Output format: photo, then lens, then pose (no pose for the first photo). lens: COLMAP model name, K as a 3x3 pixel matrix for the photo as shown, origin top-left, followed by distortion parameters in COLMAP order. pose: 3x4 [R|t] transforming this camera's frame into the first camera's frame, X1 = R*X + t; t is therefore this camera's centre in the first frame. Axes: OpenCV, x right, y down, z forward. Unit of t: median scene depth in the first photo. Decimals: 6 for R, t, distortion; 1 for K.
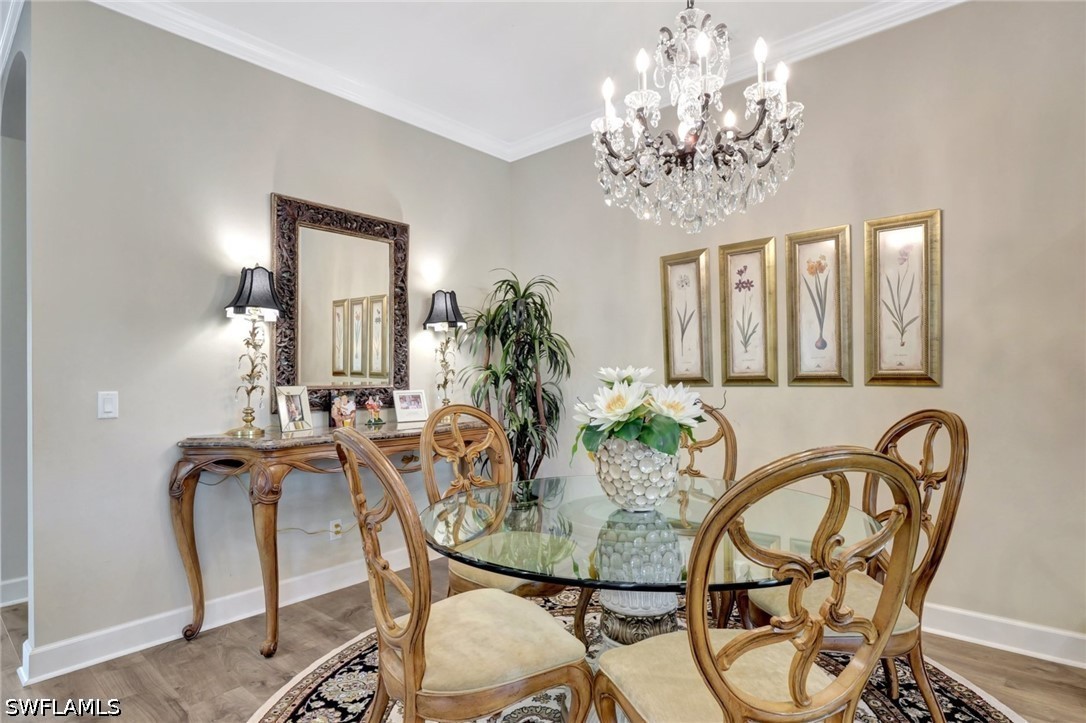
lens RADIAL K [[593.0, 0, 540.9], [0, 593.0, 378.4], [0, 0, 1]] dist [-0.000055, 0.000002]
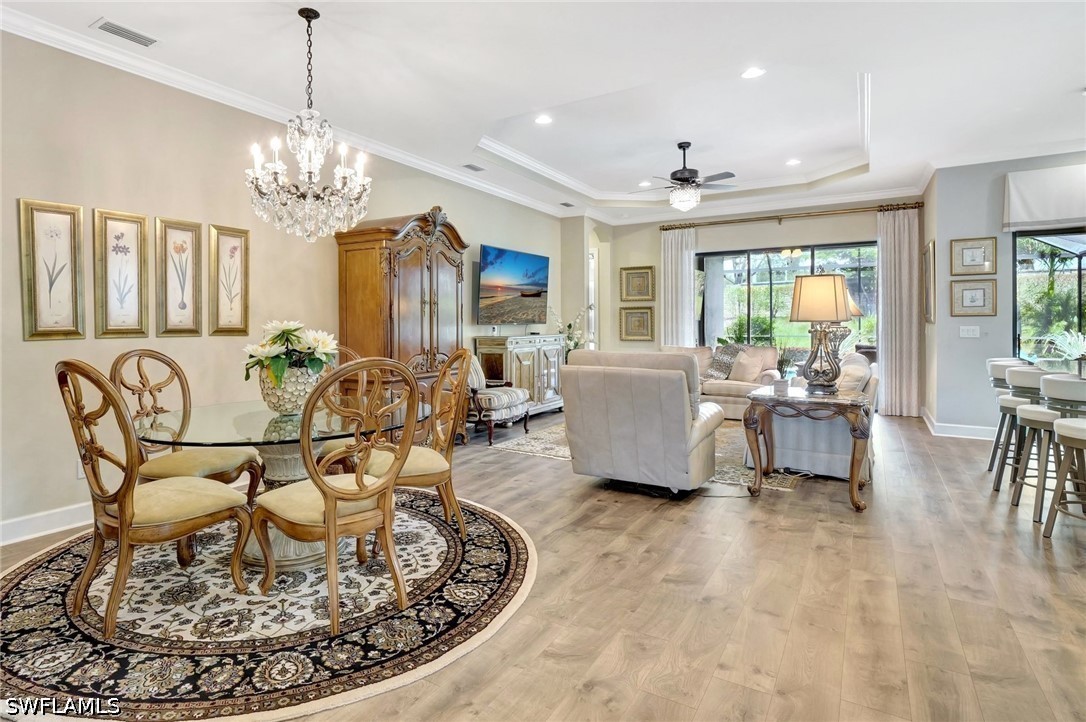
lens RADIAL K [[556.5, 0, 543.0], [0, 556.5, 361.0], [0, 0, 1]] dist [-0.004019, -0.000376]
pose [[-0.218123, -0.048785, 0.974701, -0.950571], [0.012257, 0.998534, 0.052721, 0.011790], [-0.975844, 0.023446, -0.217205, 0.472443]]
